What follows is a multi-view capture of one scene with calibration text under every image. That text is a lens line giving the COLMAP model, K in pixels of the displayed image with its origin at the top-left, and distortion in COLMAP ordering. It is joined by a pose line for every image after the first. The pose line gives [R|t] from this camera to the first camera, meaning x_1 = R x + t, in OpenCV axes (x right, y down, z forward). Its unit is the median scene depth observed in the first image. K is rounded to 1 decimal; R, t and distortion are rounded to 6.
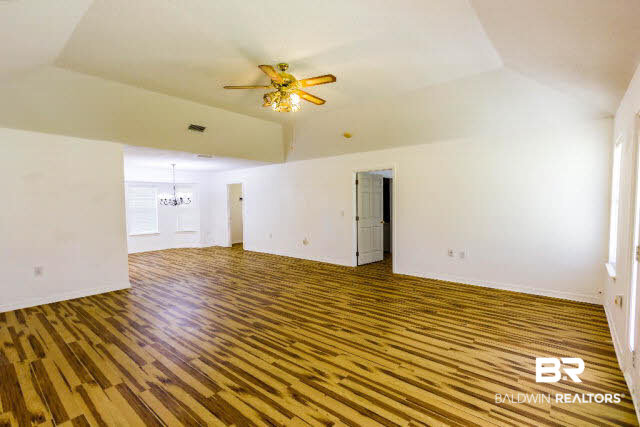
lens RADIAL K [[301.0, 0, 314.4], [0, 301.0, 214.5], [0, 0, 1]] dist [0.001647, -0.000906]
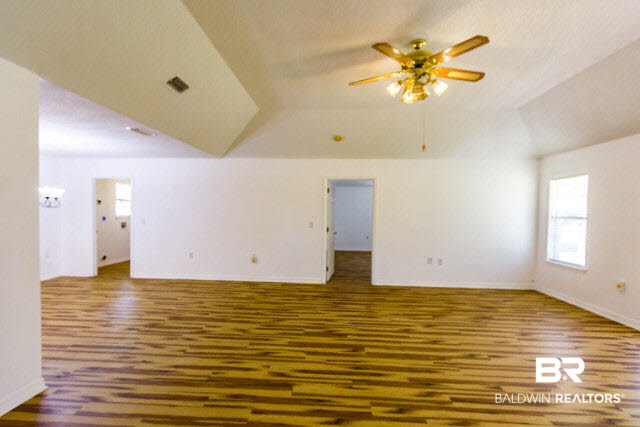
lens RADIAL K [[301.0, 0, 314.4], [0, 301.0, 214.5], [0, 0, 1]] dist [0.001647, -0.000906]
pose [[0.795931, 0.016334, 0.605166, -0.643736], [-0.000898, 0.999667, -0.025801, -0.013451], [-0.605386, 0.019993, 0.795681, 0.434615]]
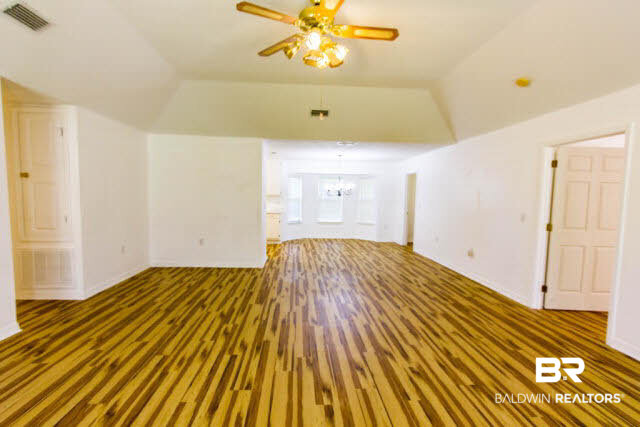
lens RADIAL K [[301.0, 0, 314.4], [0, 301.0, 214.5], [0, 0, 1]] dist [0.001647, -0.000906]
pose [[0.694932, 0.071912, -0.715471, 0.350028], [-0.055908, 0.997378, 0.045944, -0.018199], [0.716899, 0.008072, 0.697131, 0.412393]]
